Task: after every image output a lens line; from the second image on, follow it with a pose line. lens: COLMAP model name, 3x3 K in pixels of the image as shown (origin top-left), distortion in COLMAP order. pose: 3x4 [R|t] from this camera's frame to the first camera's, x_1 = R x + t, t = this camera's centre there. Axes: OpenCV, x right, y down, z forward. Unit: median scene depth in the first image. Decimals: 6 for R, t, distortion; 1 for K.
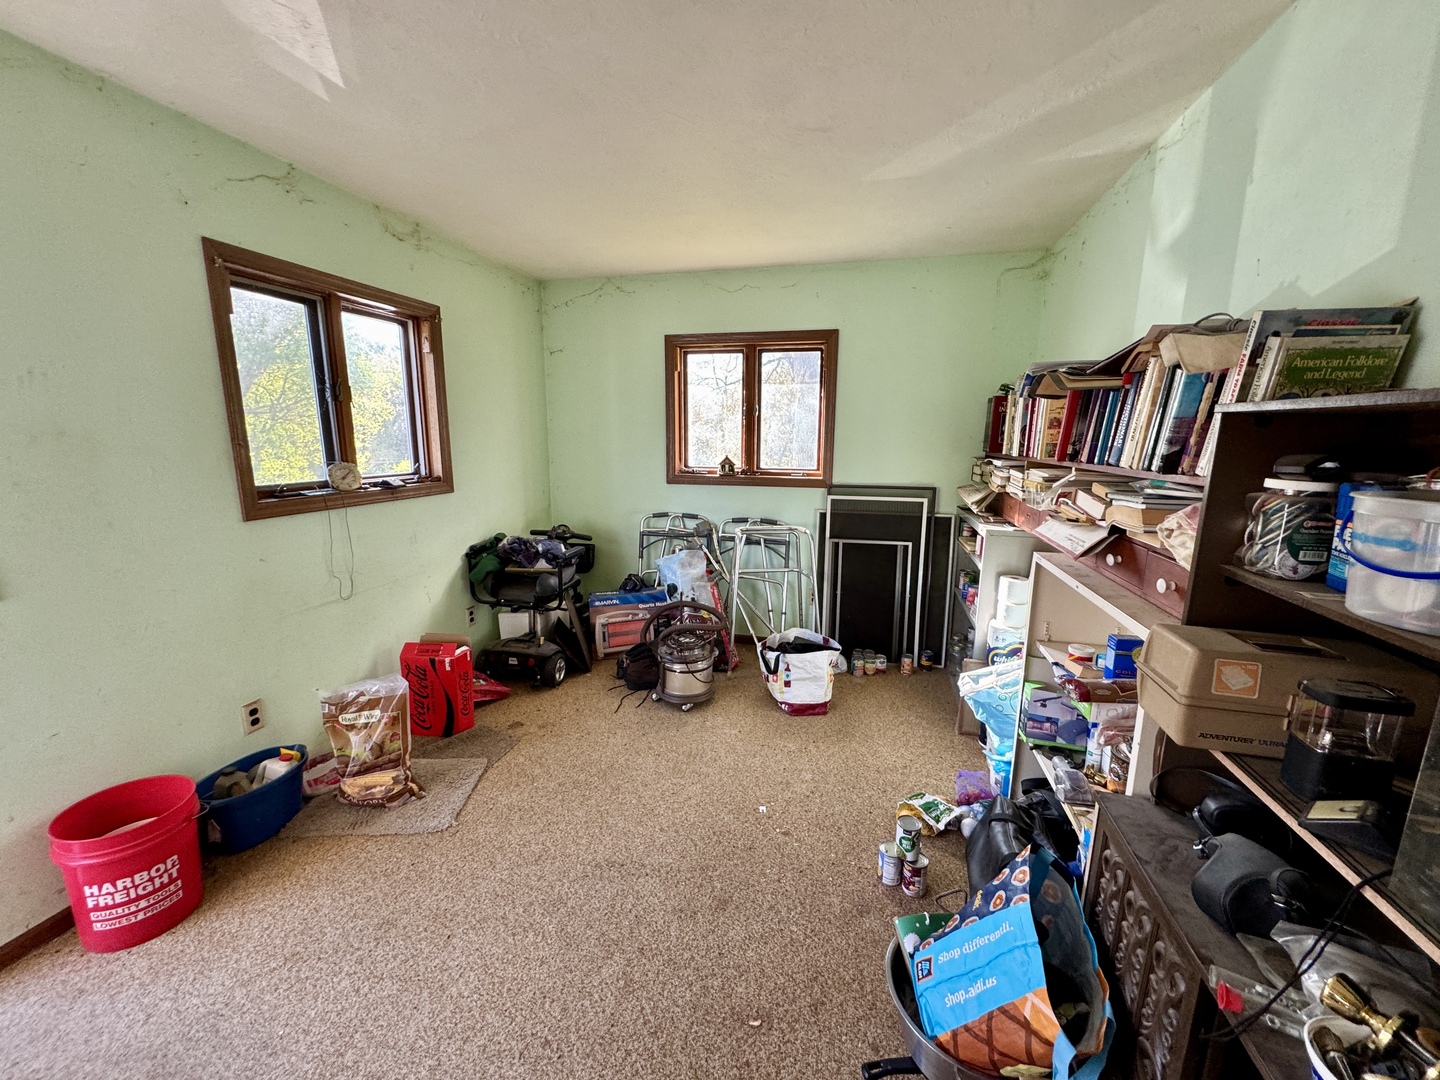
lens RADIAL K [[572.9, 0, 720.0], [0, 572.9, 540.0], [0, 0, 1]] dist [-0.000163, 0.000101]
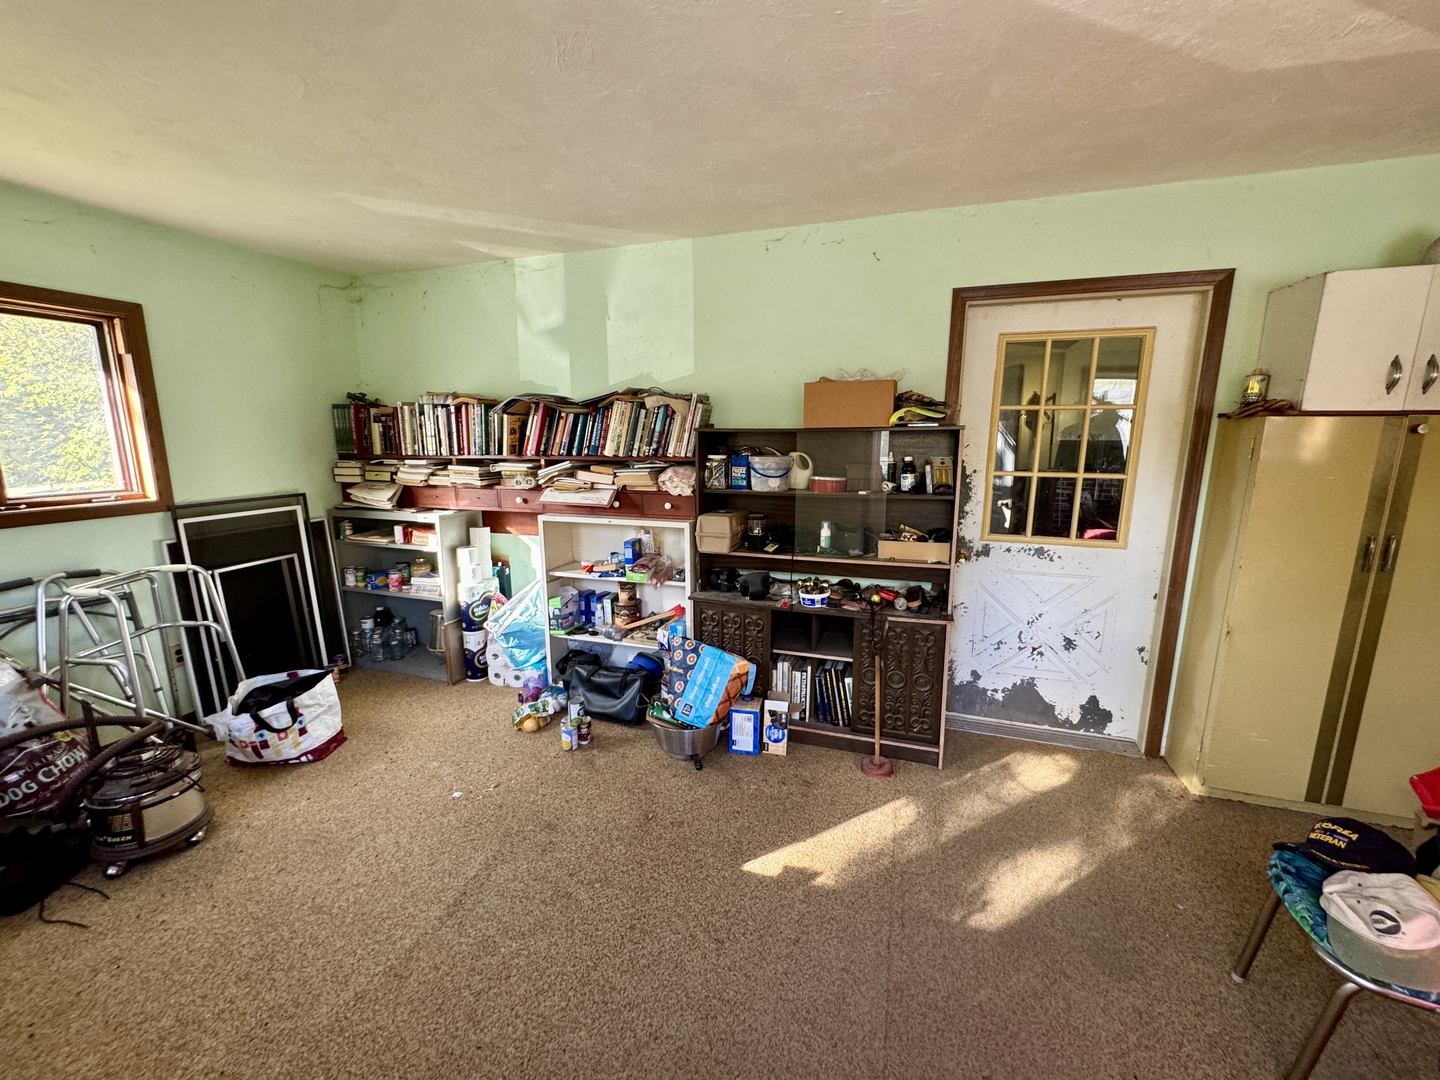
lens RADIAL K [[572.9, 0, 720.0], [0, 572.9, 540.0], [0, 0, 1]] dist [-0.000163, 0.000101]
pose [[0.082418, -0.191591, 0.978008, -0.614532], [0.184175, 0.967372, 0.173987, -0.061427], [-0.979432, 0.165785, 0.115015, 0.235746]]
